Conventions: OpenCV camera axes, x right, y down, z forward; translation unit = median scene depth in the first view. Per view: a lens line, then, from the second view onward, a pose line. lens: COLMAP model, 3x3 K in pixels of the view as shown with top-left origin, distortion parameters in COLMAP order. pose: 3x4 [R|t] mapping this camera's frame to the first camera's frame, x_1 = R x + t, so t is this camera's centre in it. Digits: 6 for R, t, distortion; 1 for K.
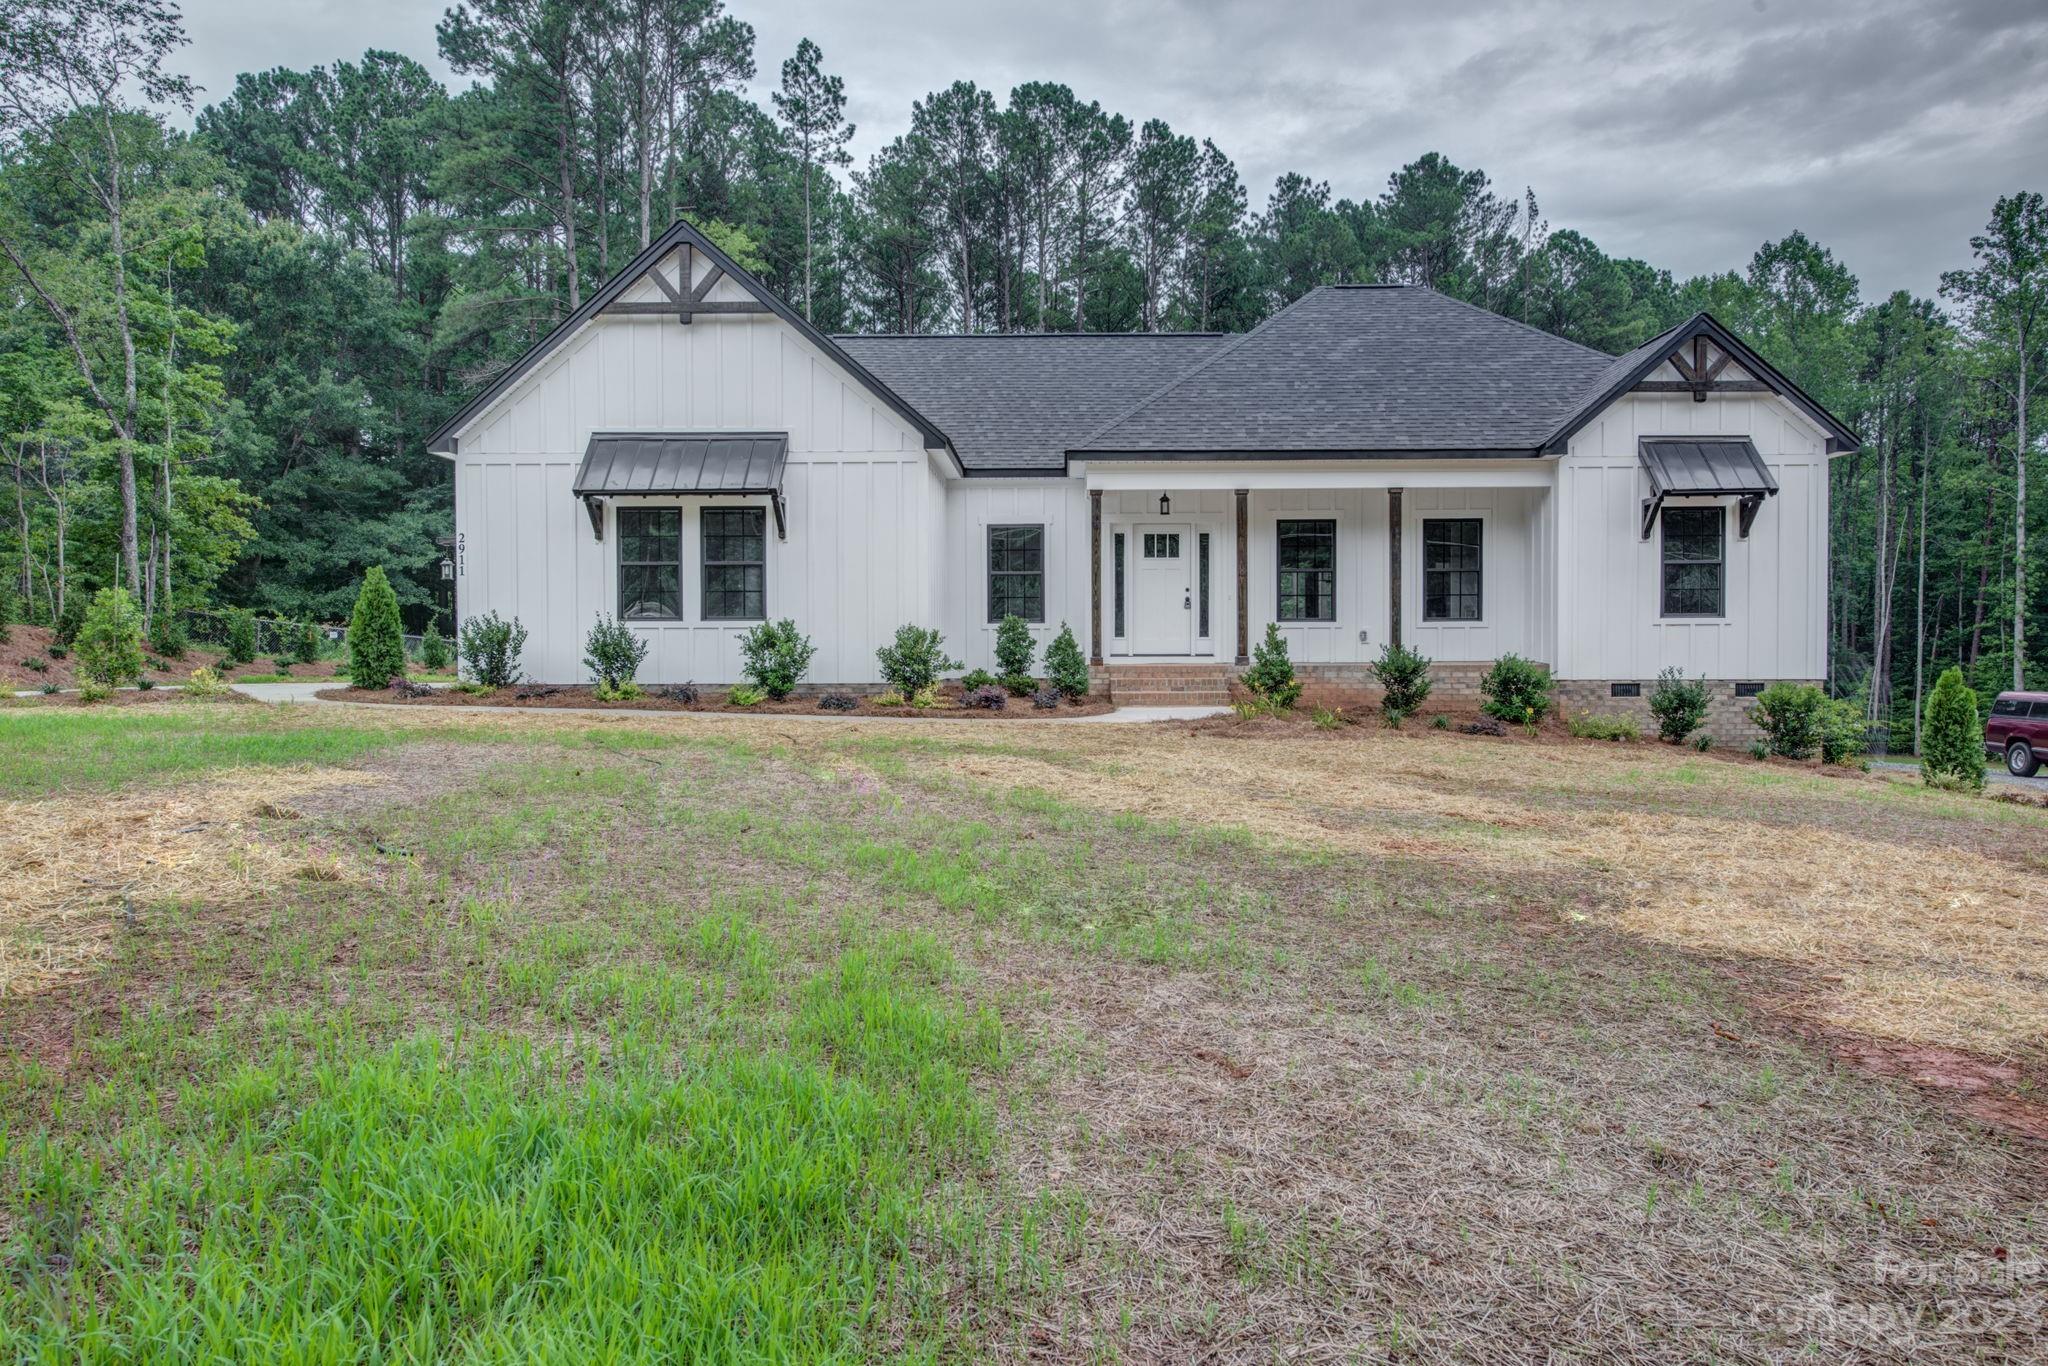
lens RADIAL K [[1194.1, 0, 958.4], [0, 1194.1, 677.1], [0, 0, 1]] dist [0.004216, 0.002192]
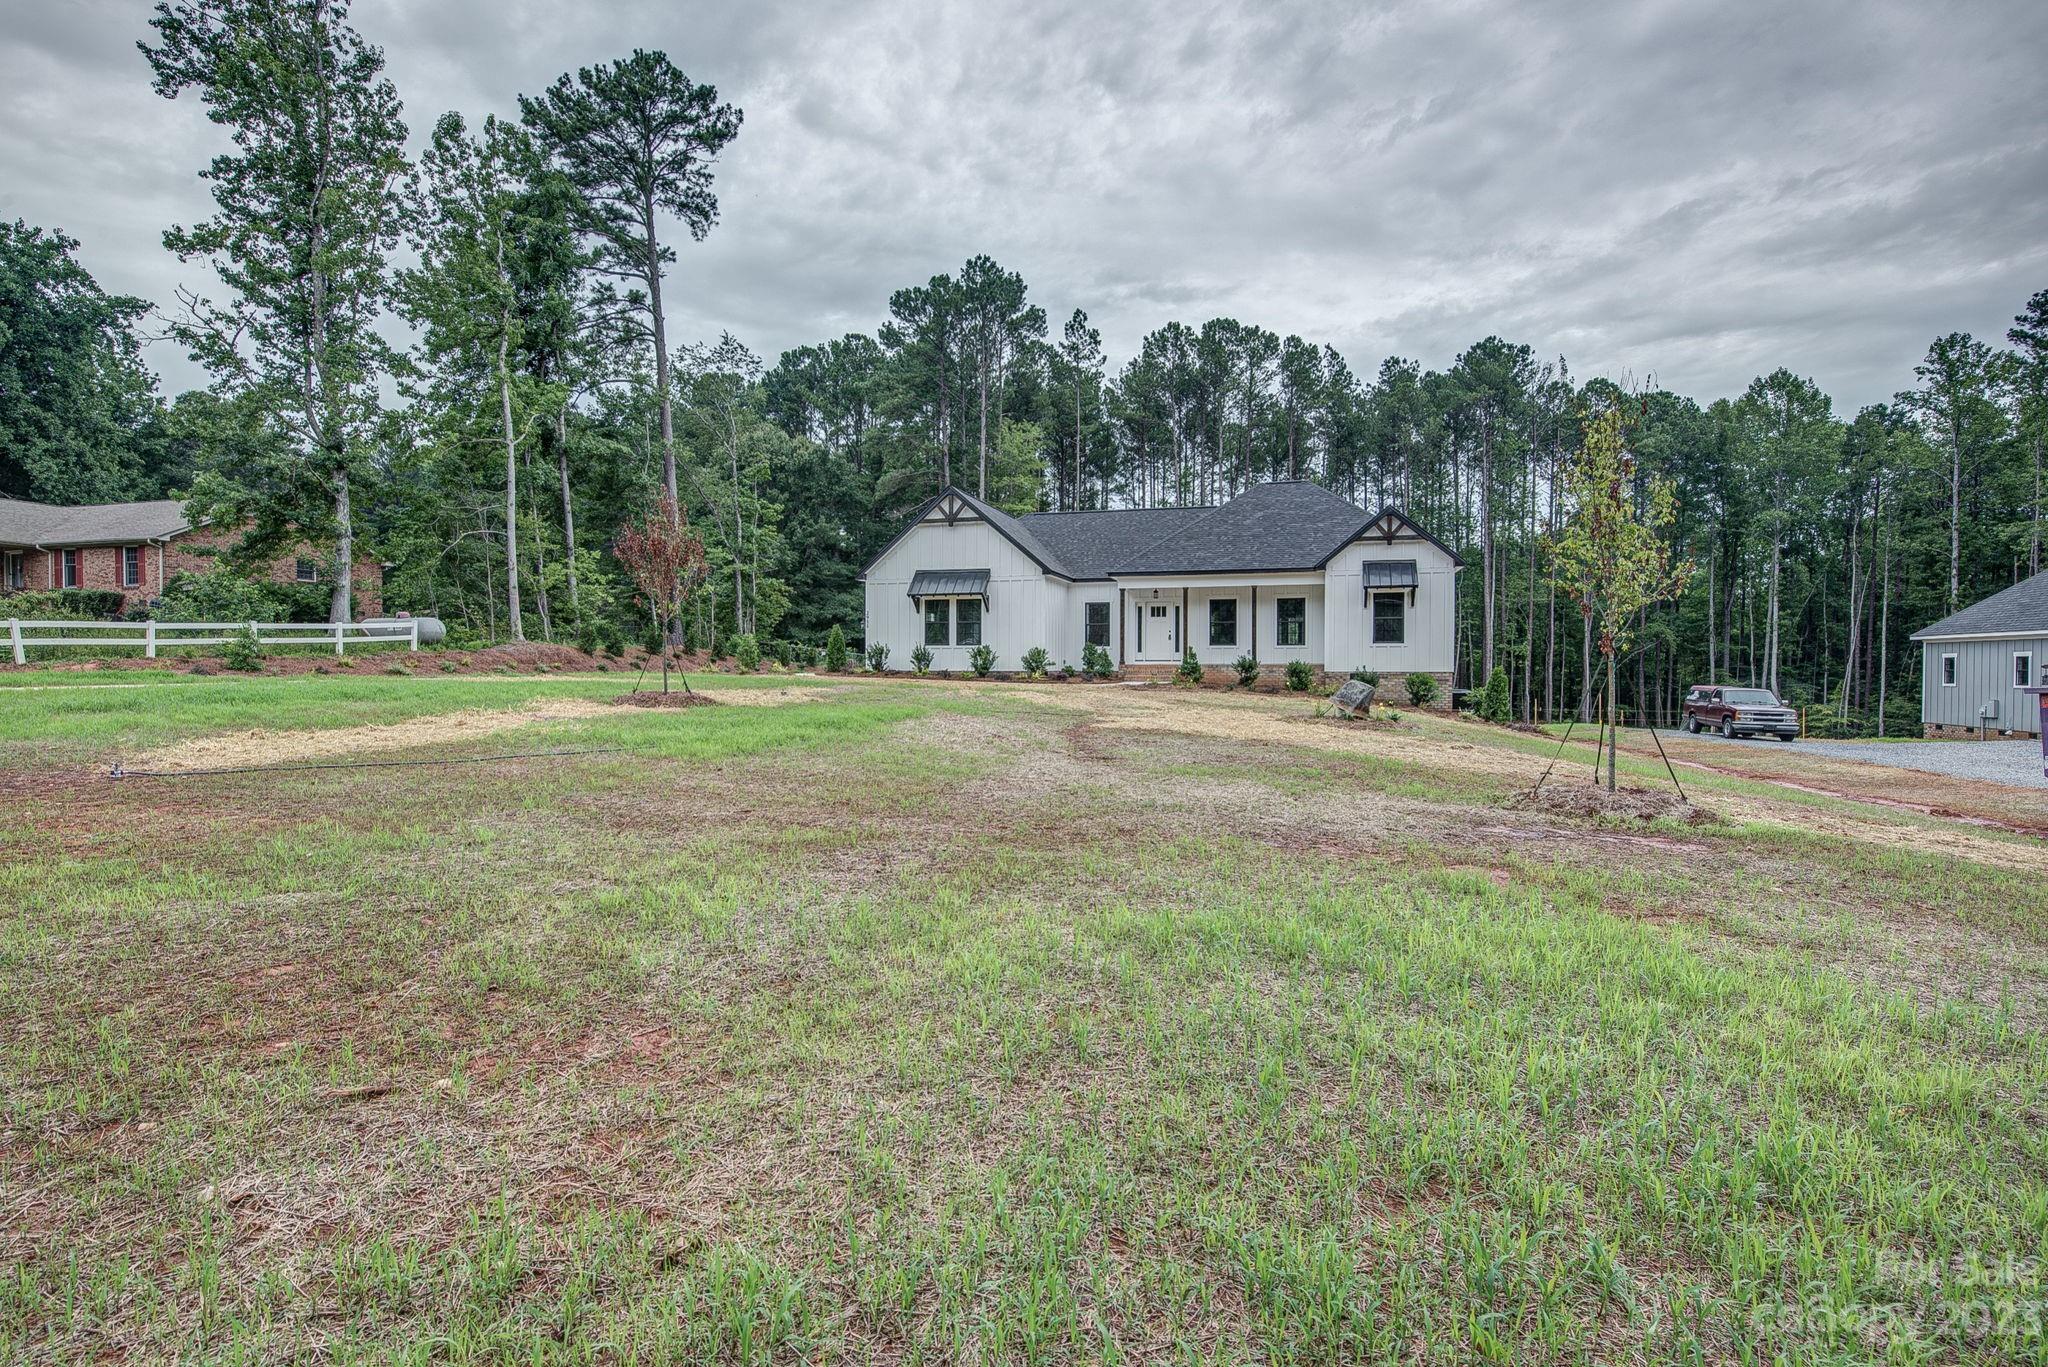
lens RADIAL K [[820.8, 0, 1028.5], [0, 820.8, 687.6], [0, 0, 1]] dist [-0.001755, -0.000199]
pose [[0.971165, 0.010969, -0.238155, 0.159109], [-0.010376, 0.999939, 0.003741, 0.015292], [0.238181, -0.001162, 0.971220, -0.291731]]
